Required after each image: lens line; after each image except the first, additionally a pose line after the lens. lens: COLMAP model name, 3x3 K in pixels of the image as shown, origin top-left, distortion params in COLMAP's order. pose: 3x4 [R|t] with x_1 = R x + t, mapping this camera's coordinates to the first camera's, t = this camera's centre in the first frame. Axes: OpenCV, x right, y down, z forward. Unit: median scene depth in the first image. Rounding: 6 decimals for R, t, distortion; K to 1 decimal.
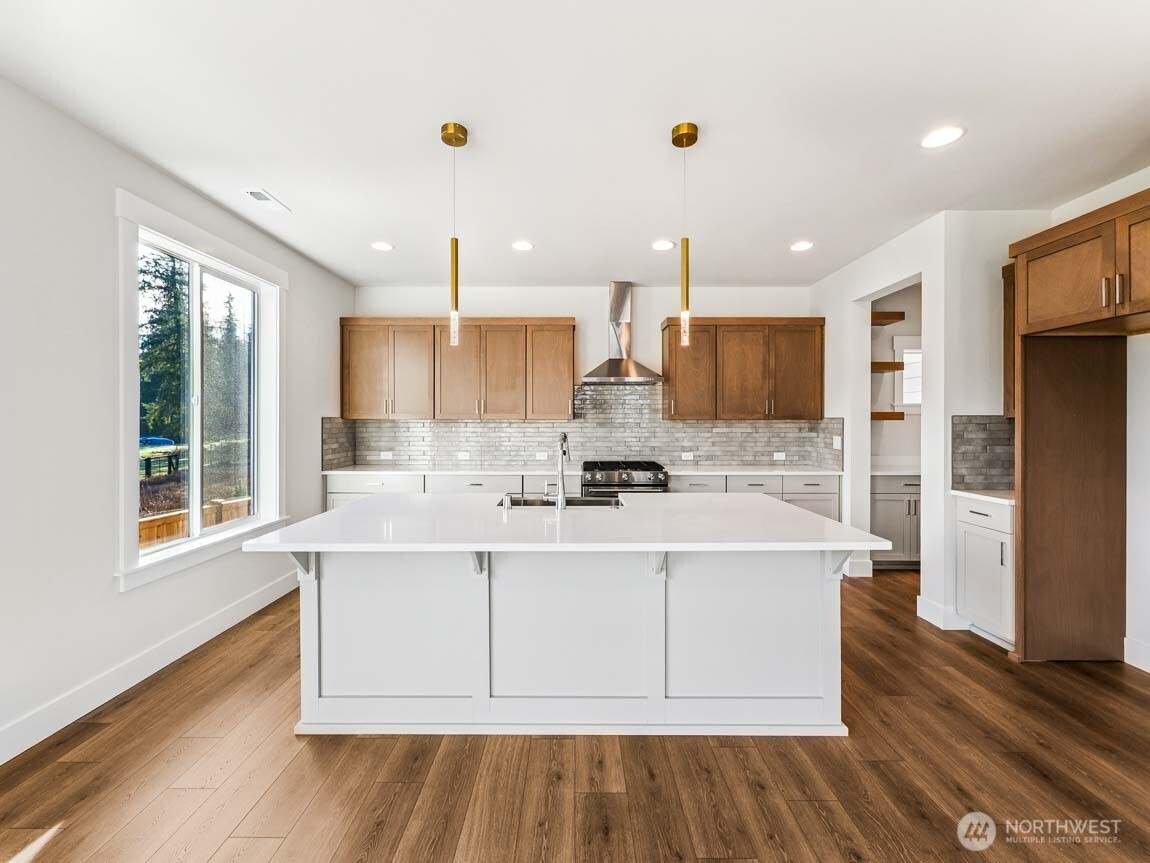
lens RADIAL K [[478.6, 0, 567.9], [0, 478.6, 420.7], [0, 0, 1]] dist [-0.010001, 0.003462]
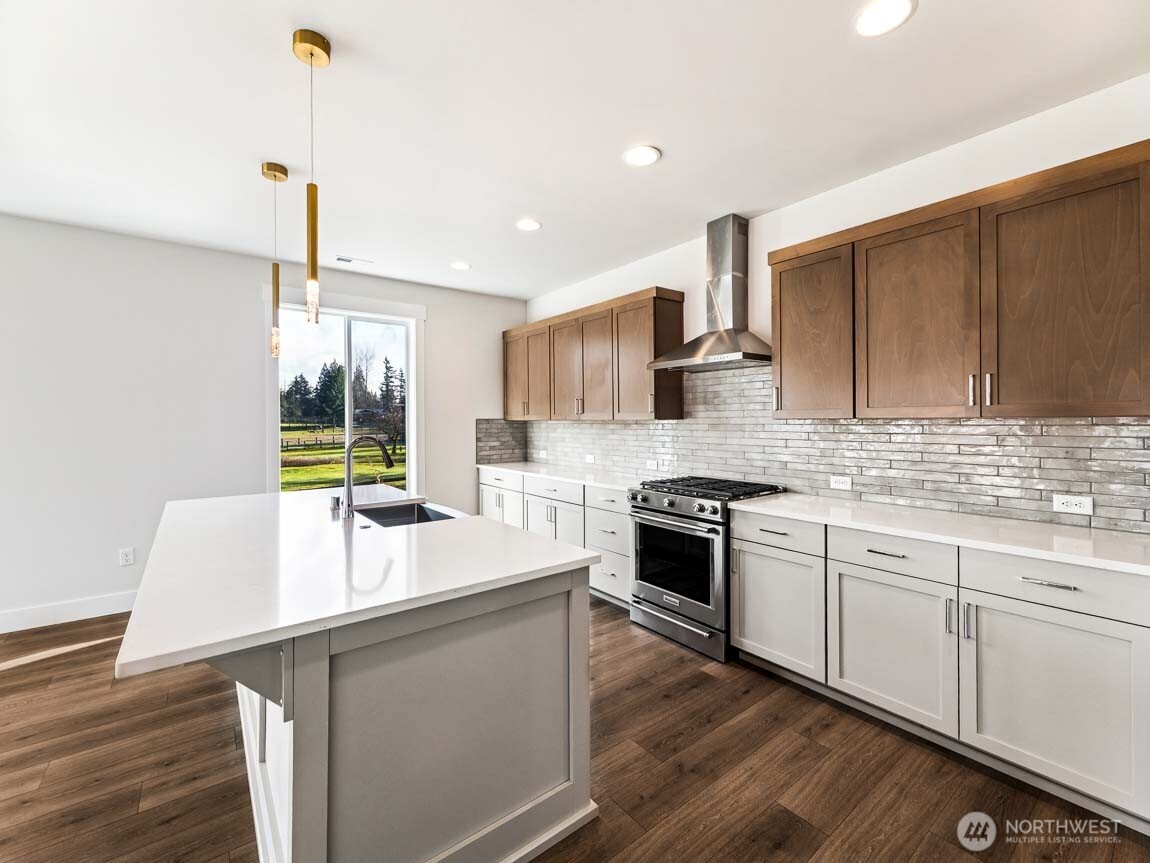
lens RADIAL K [[478.6, 0, 567.9], [0, 478.6, 423.7], [0, 0, 1]] dist [-0.010001, 0.003462]
pose [[0.613849, 0.001482, -0.789422, 0.529513], [0.005448, 0.999966, 0.006113, -0.001708], [0.789404, -0.008053, 0.613821, 0.415097]]
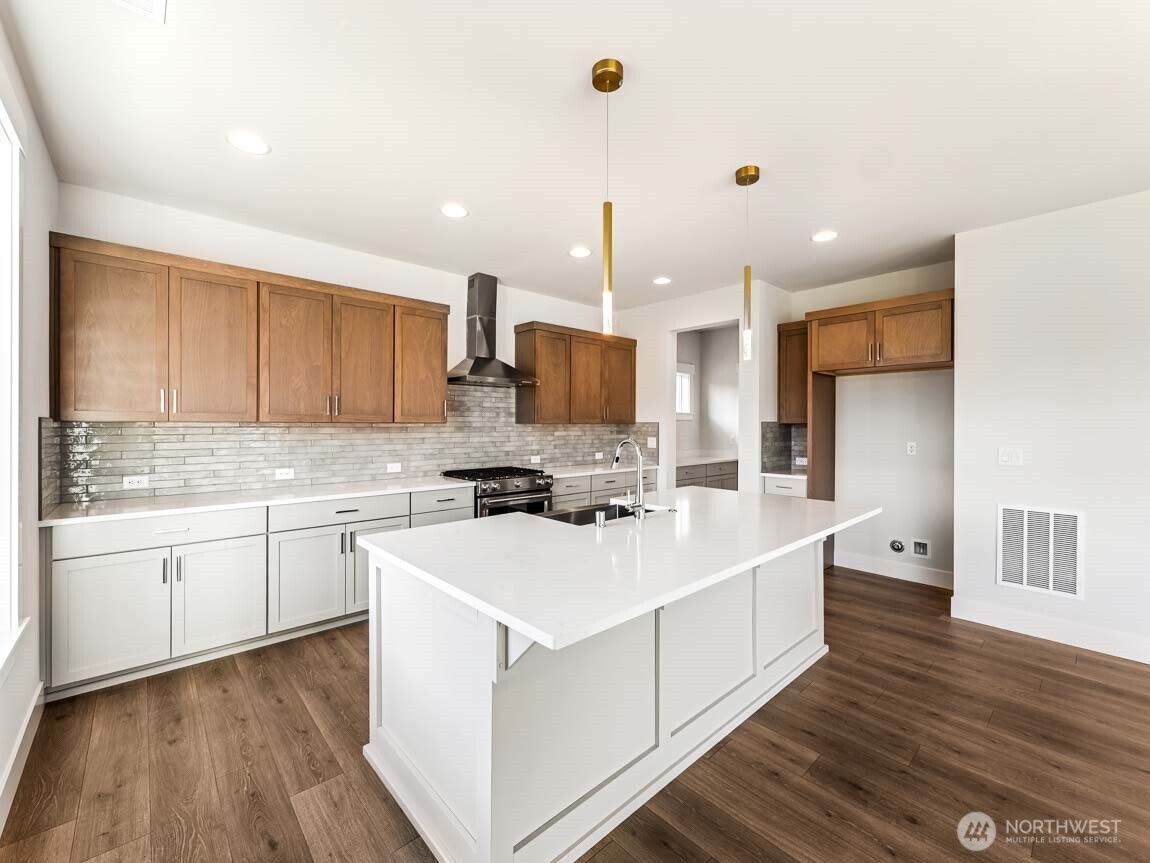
lens RADIAL K [[478.6, 0, 567.1], [0, 478.6, 424.7], [0, 0, 1]] dist [-0.010001, 0.003462]
pose [[0.739023, 0.001269, 0.673679, -0.408628], [-0.002304, 0.999997, 0.000645, -0.000541], [-0.673676, -0.002029, 0.739024, 0.215267]]
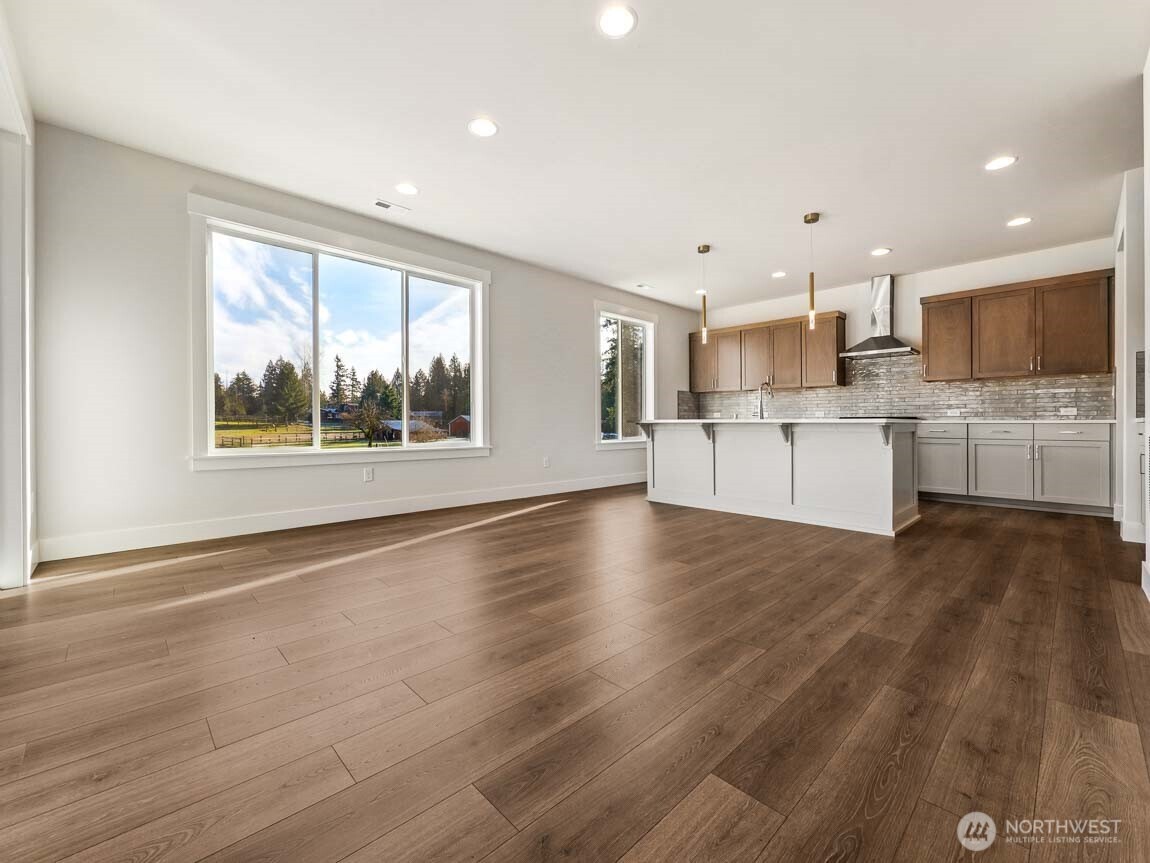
lens RADIAL K [[478.6, 0, 573.2], [0, 478.6, 422.7], [0, 0, 1]] dist [-0.010001, 0.003462]
pose [[0.697352, 0.000287, -0.716729, 0.457603], [-0.001976, 0.999997, -0.001521, 0.107525], [0.716727, 0.002477, 0.697350, -0.488369]]
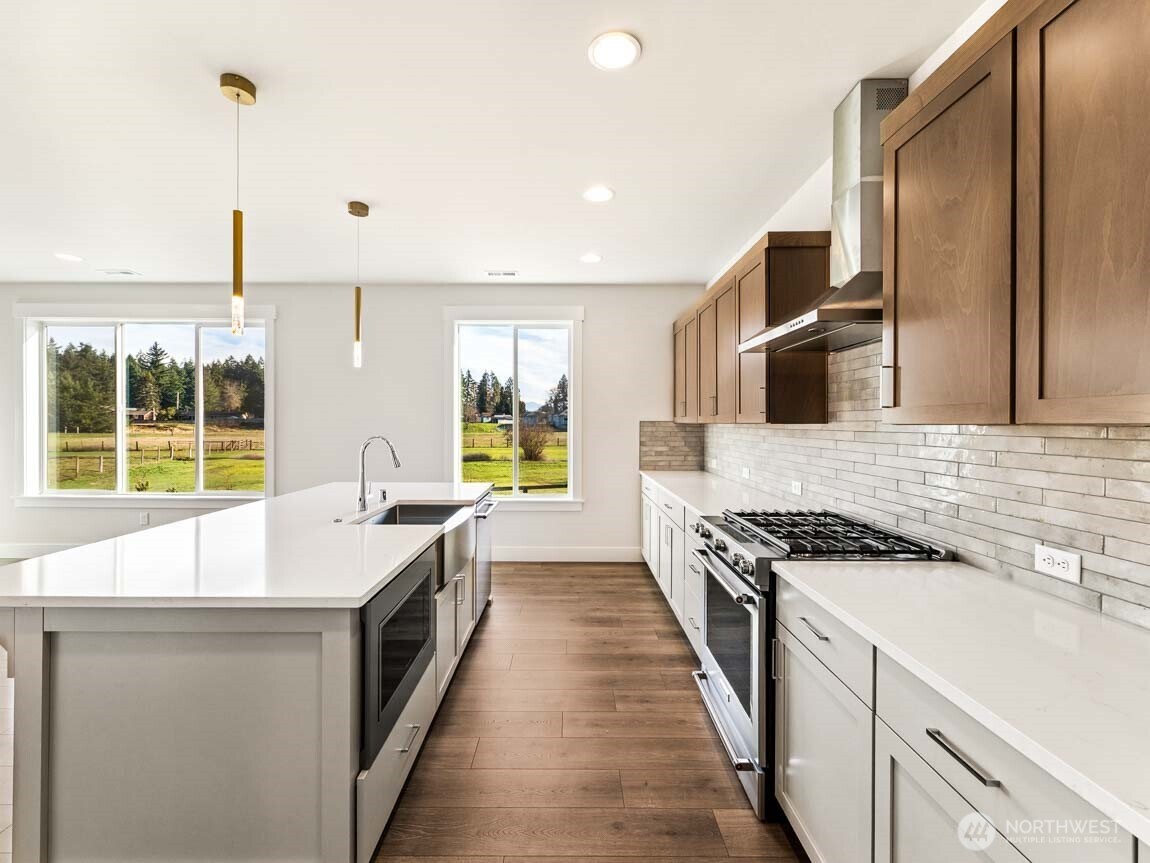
lens RADIAL K [[478.6, 0, 573.3], [0, 478.6, 425.2], [0, 0, 1]] dist [-0.010001, 0.003462]
pose [[0.017754, 0.004857, -0.999831, 0.539241], [-0.004623, 0.999978, 0.004775, -0.002288], [0.999832, 0.004537, 0.017776, 0.769591]]
